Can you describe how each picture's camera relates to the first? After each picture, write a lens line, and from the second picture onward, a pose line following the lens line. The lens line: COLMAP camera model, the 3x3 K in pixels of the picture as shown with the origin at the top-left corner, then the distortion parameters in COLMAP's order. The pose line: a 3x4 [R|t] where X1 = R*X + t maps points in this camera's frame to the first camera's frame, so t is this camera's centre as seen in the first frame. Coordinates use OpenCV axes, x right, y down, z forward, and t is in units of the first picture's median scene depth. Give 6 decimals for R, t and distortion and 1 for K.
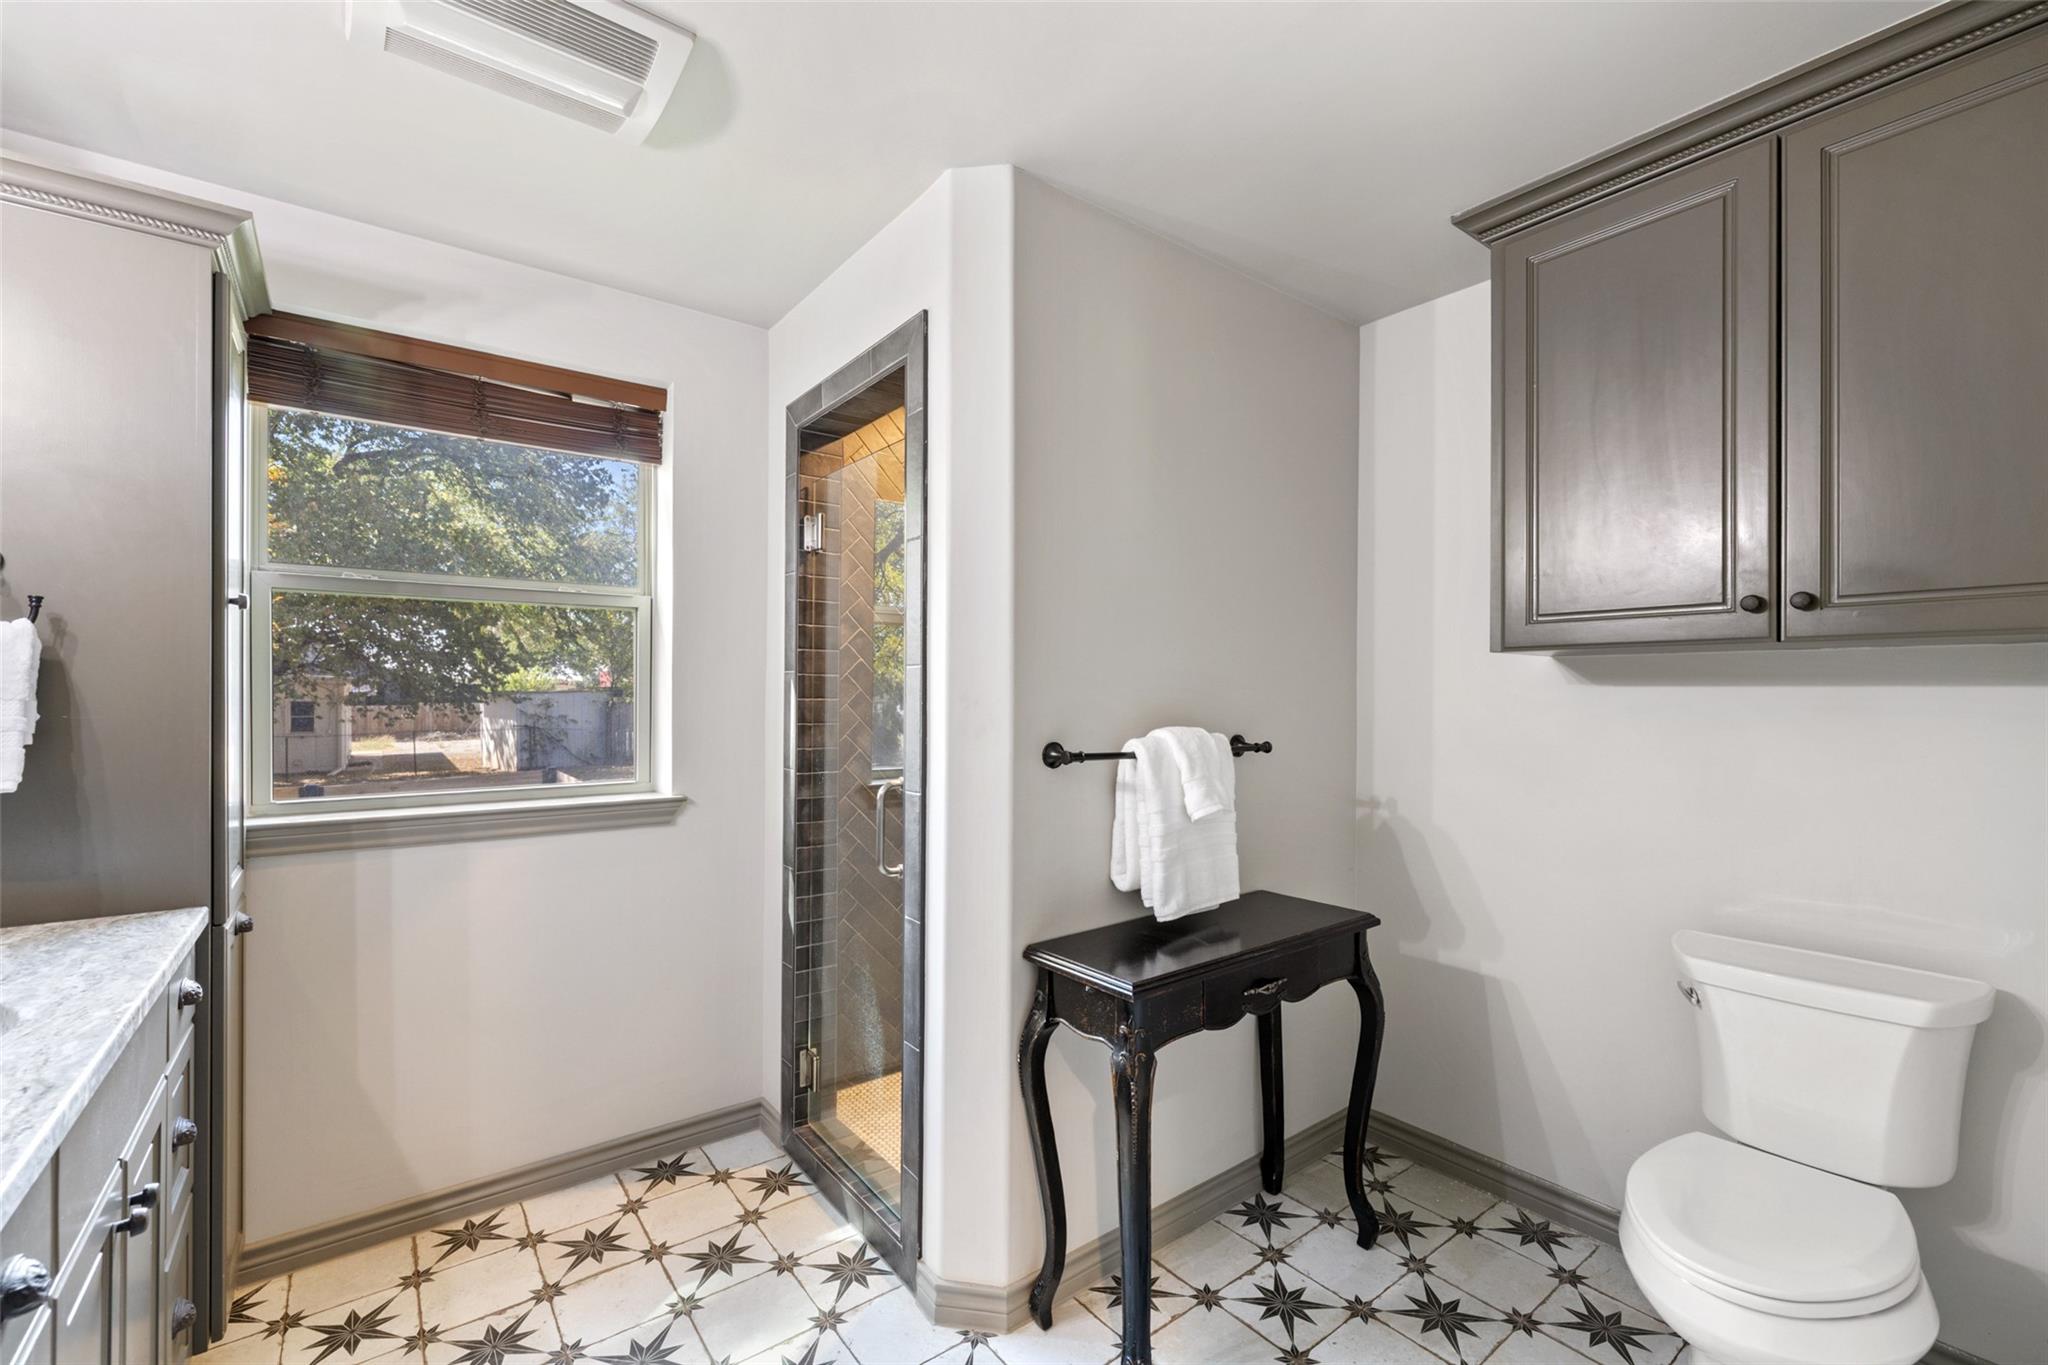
lens RADIAL K [[856.7, 0, 1020.3], [0, 856.7, 690.6], [0, 0, 1]] dist [0.000387, 0.000633]
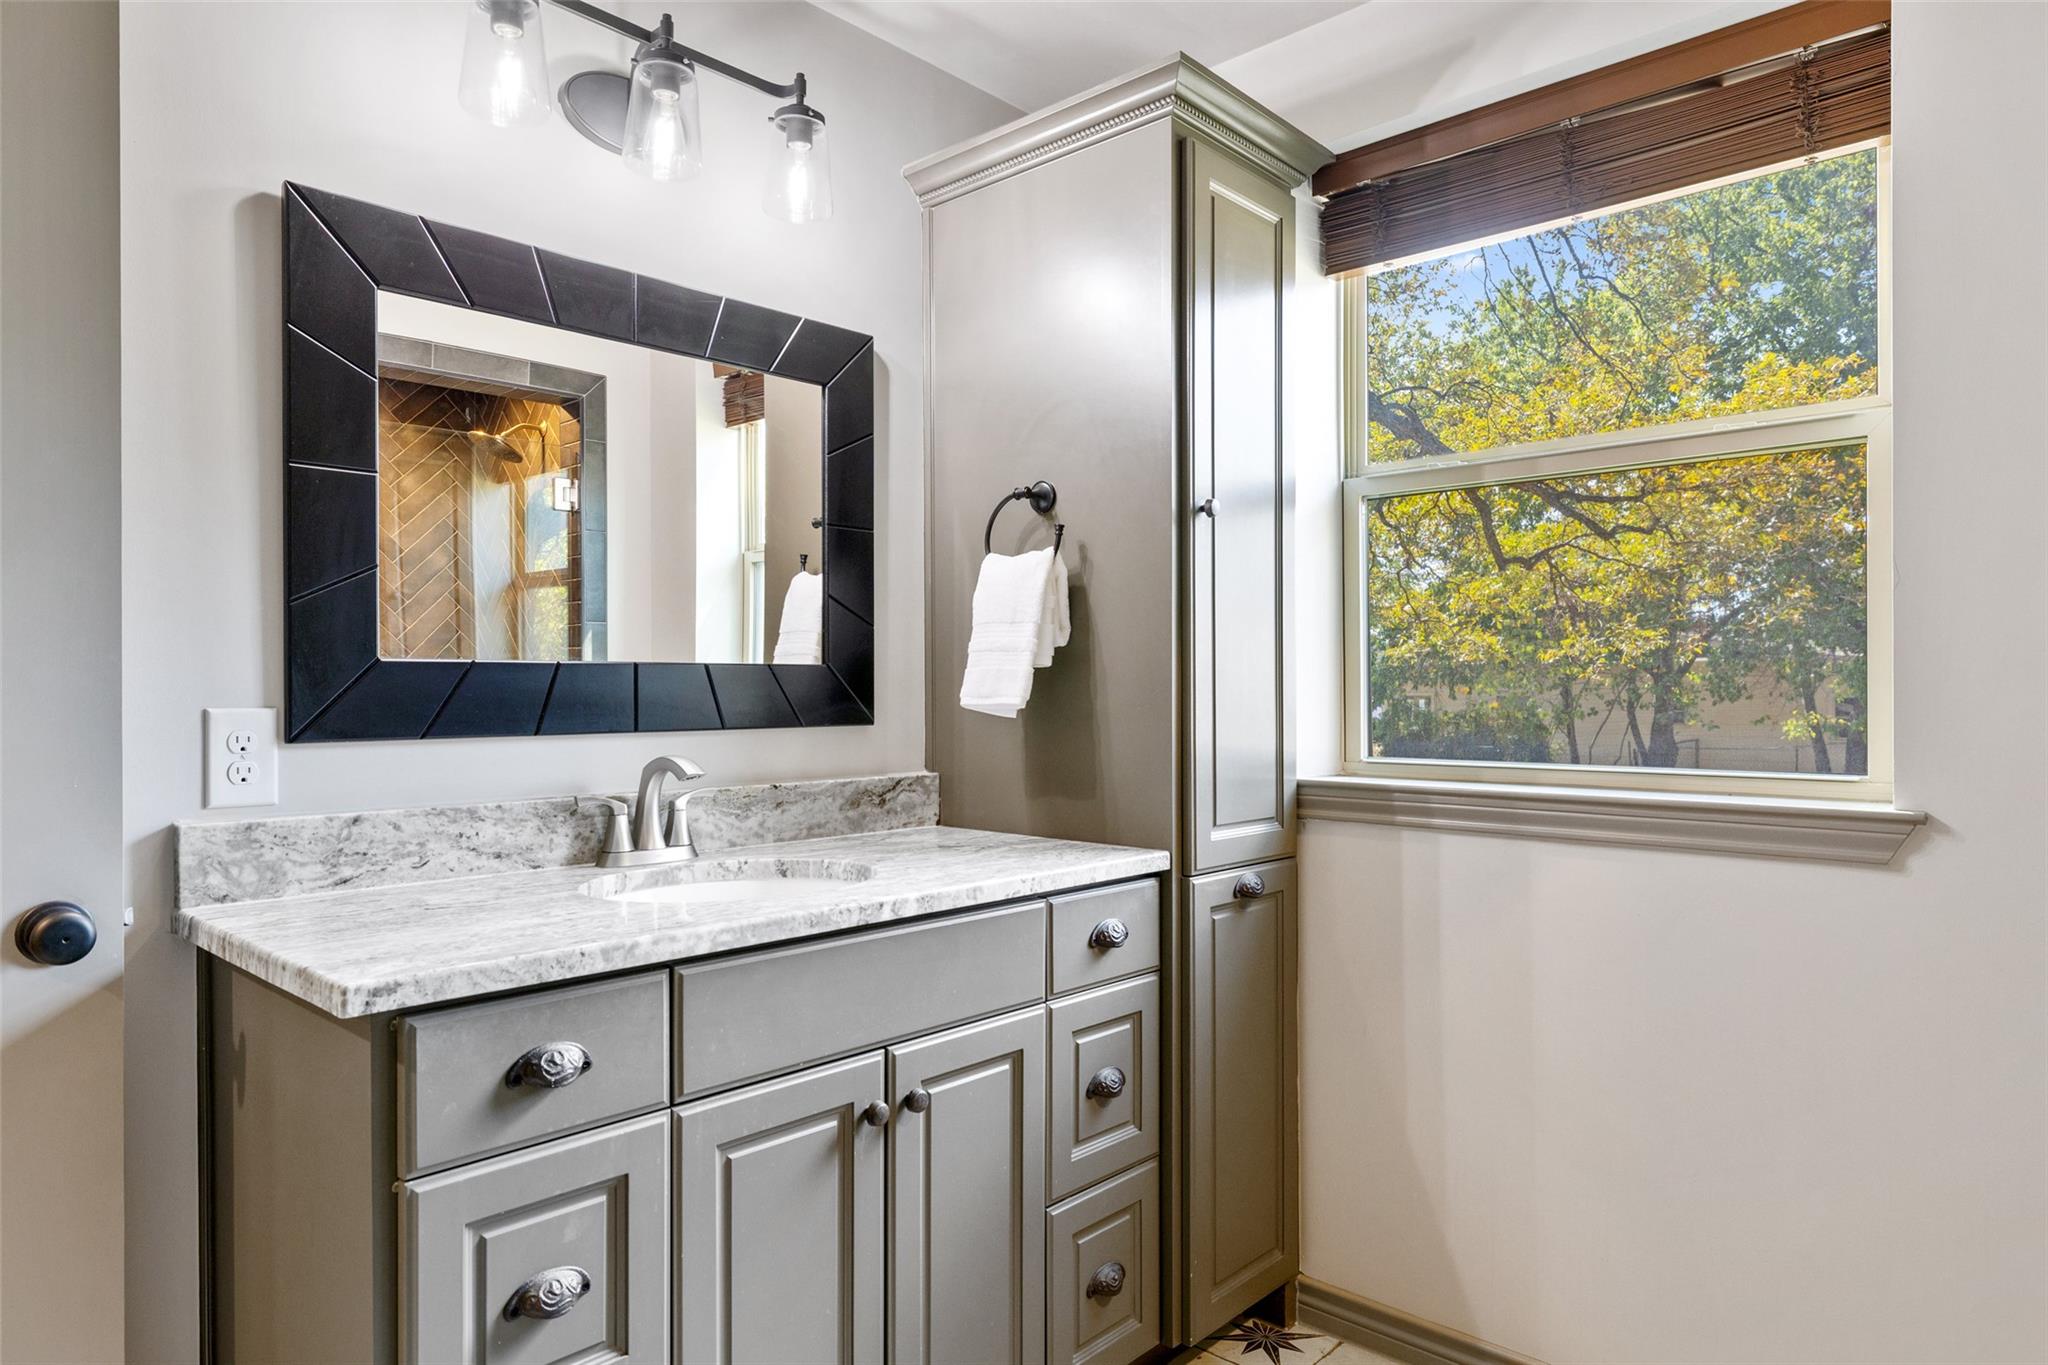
lens RADIAL K [[1230.9, 0, 1021.1], [0, 1230.9, 688.7], [0, 0, 1]] dist [0.003346, 0.001296]
pose [[0.164060, -0.004806, -0.986439, 0.235016], [0.006950, 0.999969, -0.003716, 0.066675], [0.986426, -0.006247, 0.164089, 0.499340]]
